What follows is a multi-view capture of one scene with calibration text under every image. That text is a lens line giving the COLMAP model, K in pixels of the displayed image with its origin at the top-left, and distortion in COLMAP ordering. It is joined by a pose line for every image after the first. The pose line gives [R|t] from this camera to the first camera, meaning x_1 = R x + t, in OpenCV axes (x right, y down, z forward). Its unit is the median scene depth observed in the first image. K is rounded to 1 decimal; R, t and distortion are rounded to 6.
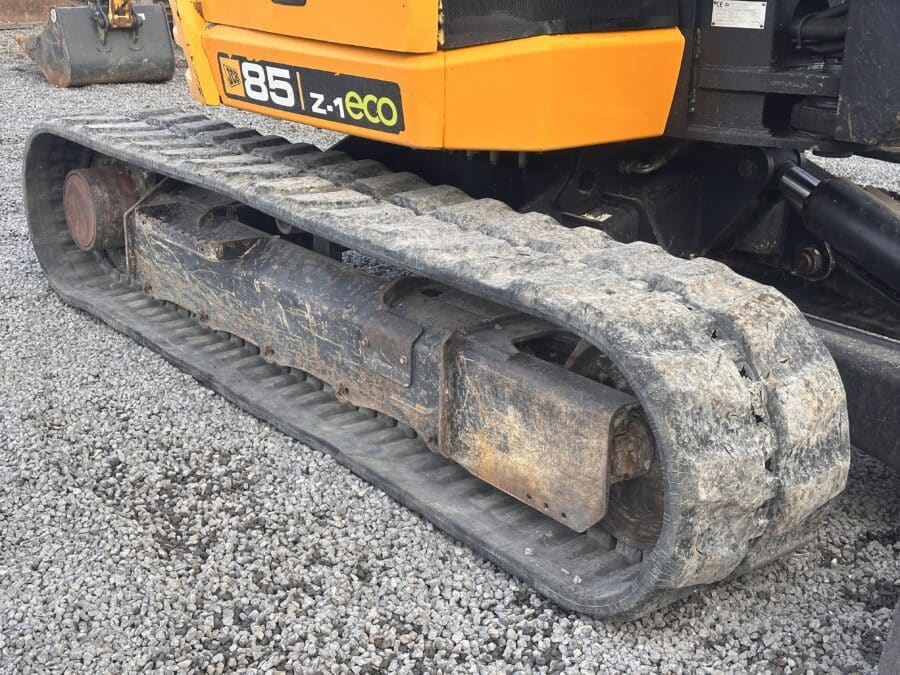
lens RADIAL K [[1244.1, 0, 445.4], [0, 1244.1, 338.9], [0, 0, 1]] dist [0.178611, -0.303258]
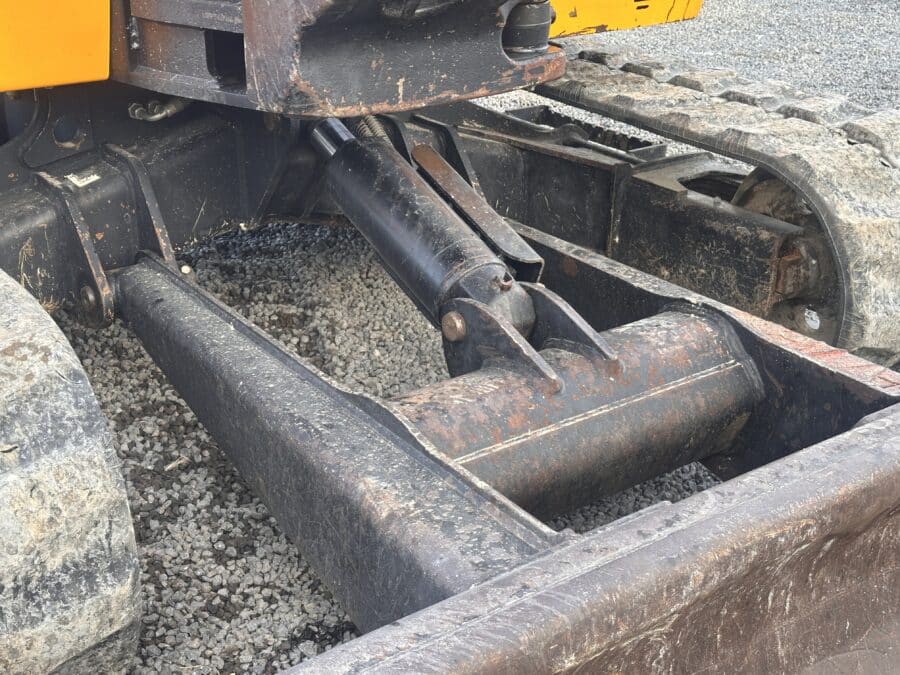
lens RADIAL K [[1244.1, 0, 445.4], [0, 1244.1, 338.9], [0, 0, 1]] dist [0.178611, -0.303258]
pose [[0.999776, 0.011829, -0.017579, 0.509194], [-0.010092, 0.995350, 0.095792, -0.108687], [0.018630, -0.095593, 0.995246, 0.321496]]
